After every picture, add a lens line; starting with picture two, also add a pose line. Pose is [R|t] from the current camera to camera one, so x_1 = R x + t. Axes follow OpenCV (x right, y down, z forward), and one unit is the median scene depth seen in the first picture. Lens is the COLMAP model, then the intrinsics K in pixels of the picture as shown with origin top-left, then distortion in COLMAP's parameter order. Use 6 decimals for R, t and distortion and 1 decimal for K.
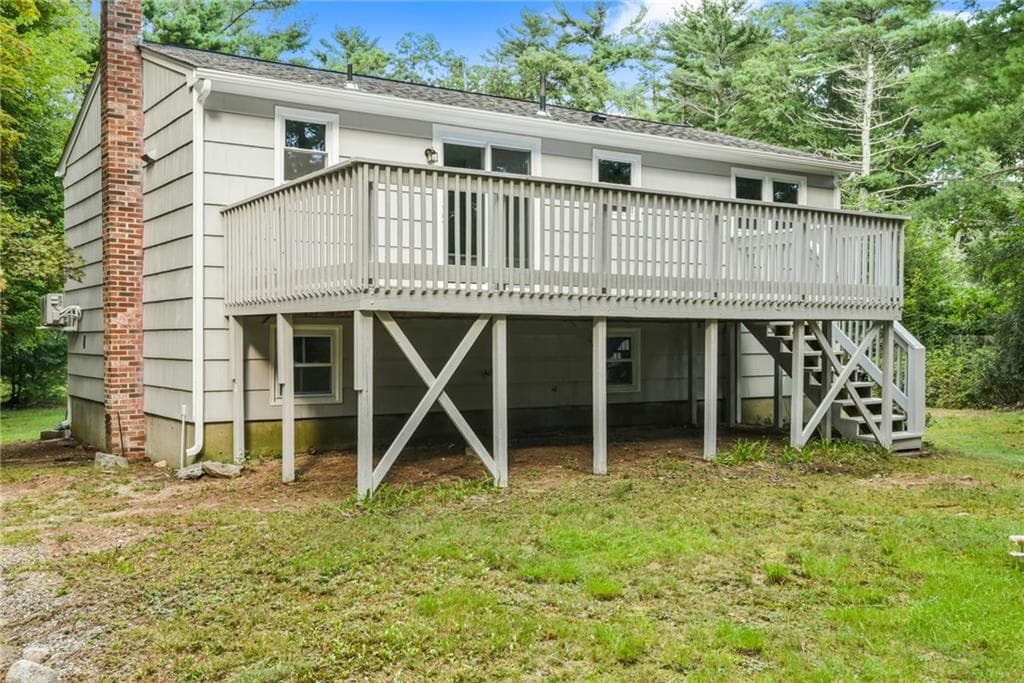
lens RADIAL K [[982.3, 0, 509.2], [0, 982.3, 319.9], [0, 0, 1]] dist [-0.017885, -0.006763]
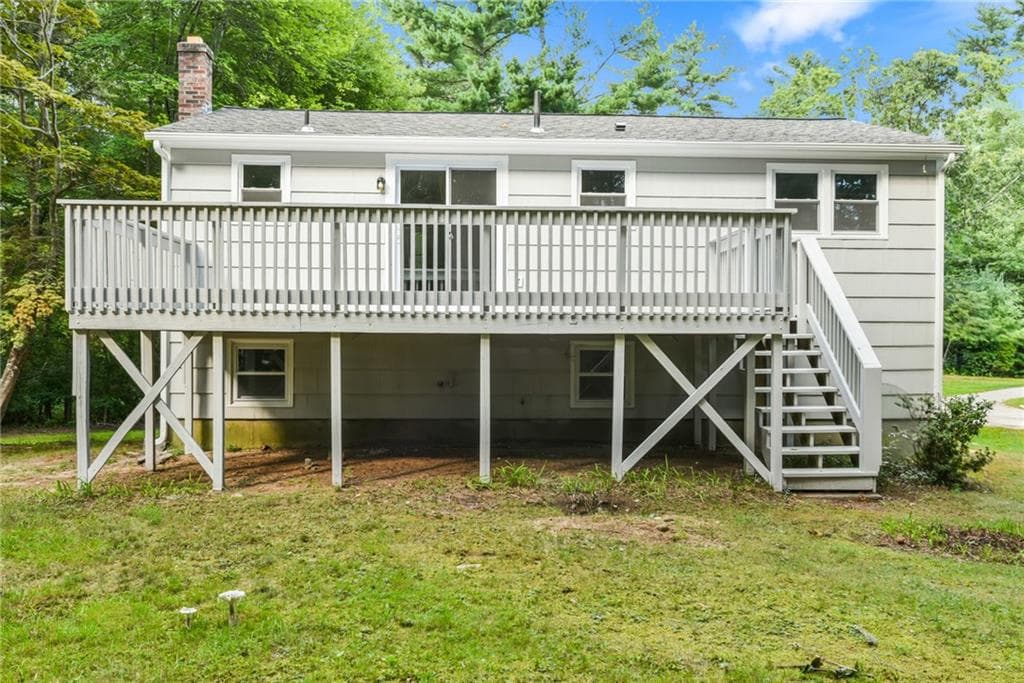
lens RADIAL K [[872.2, 0, 516.0], [0, 872.2, 354.3], [0, 0, 1]] dist [0.002101, 0.005511]
pose [[0.861014, 0.009146, -0.508498, 0.541649], [0.005083, 0.999634, 0.026586, -0.002854], [0.508555, -0.025476, 0.860652, 0.236654]]
